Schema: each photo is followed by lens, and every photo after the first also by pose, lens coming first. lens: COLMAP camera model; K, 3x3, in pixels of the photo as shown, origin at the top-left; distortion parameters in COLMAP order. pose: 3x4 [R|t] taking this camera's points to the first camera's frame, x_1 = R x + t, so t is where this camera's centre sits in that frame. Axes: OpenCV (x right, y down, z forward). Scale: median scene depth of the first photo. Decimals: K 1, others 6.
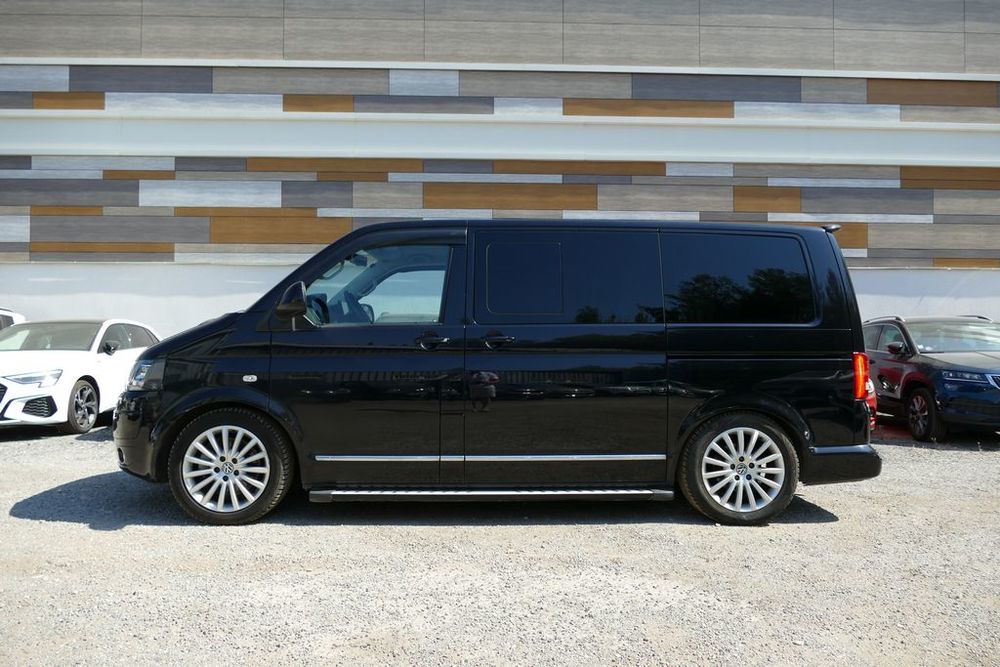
lens RADIAL K [[719.8, 0, 500.0], [0, 719.8, 333.5], [0, 0, 1]] dist [-0.012519, -0.000656]
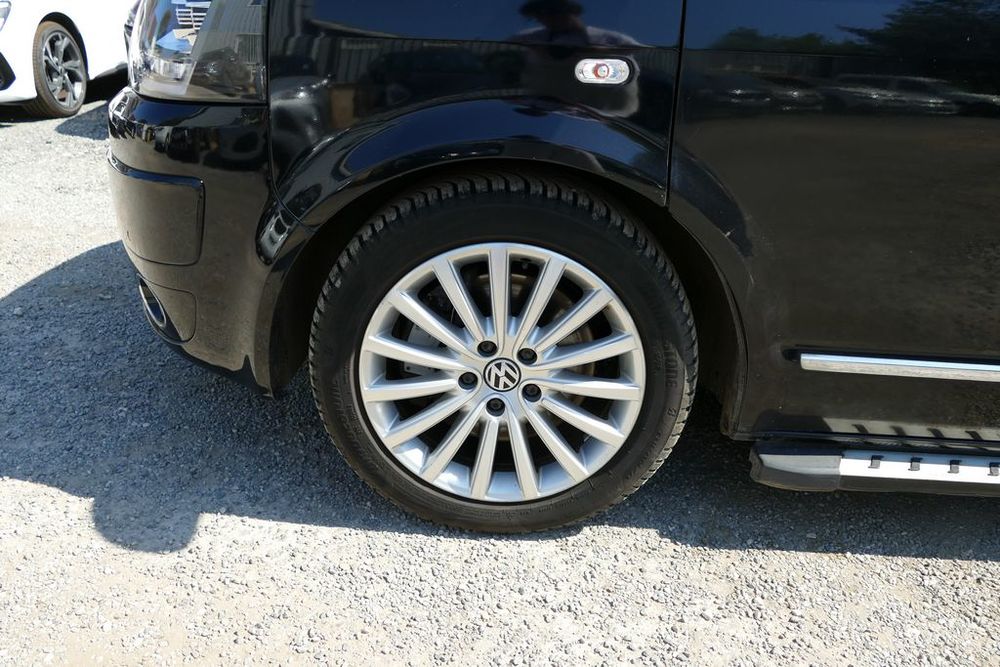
lens RADIAL K [[795.2, 0, 500.0], [0, 795.2, 333.5], [0, 0, 1]] dist [-0.030977, -0.003268]
pose [[0.997439, 0.056016, -0.044462, -0.366396], [-0.031871, 0.904707, 0.424841, 0.028579], [0.064023, -0.422336, 0.904175, 0.704091]]
